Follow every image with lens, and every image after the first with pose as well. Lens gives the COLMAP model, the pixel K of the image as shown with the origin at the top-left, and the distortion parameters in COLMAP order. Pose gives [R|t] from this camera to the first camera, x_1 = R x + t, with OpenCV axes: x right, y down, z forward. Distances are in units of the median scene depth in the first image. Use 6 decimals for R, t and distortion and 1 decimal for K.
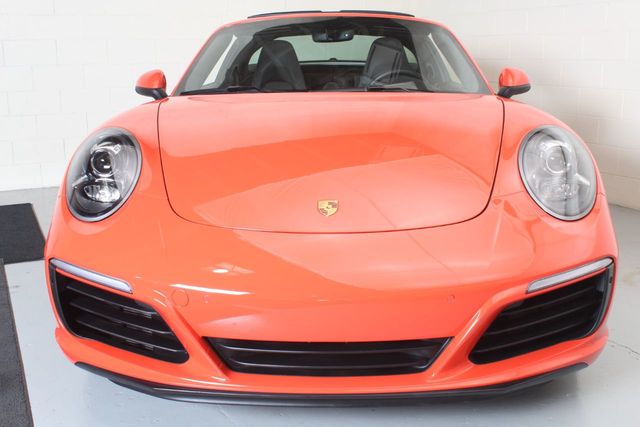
lens RADIAL K [[727.7, 0, 318.7], [0, 727.7, 213.8], [0, 0, 1]] dist [-0.028157, 0.000000]
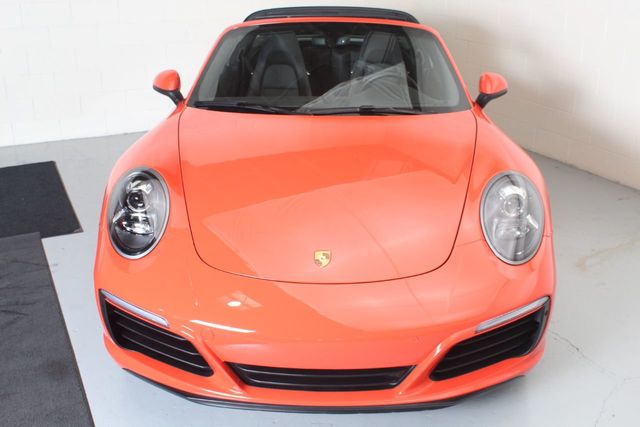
lens RADIAL K [[719.9, 0, 316.6], [0, 719.9, 211.6], [0, 0, 1]] dist [-0.061584, 0.000000]
pose [[0.999959, 0.009004, -0.001232, 0.003210], [-0.008741, 0.990024, 0.140630, -0.247642], [0.002486, -0.140614, 0.990061, -0.202615]]
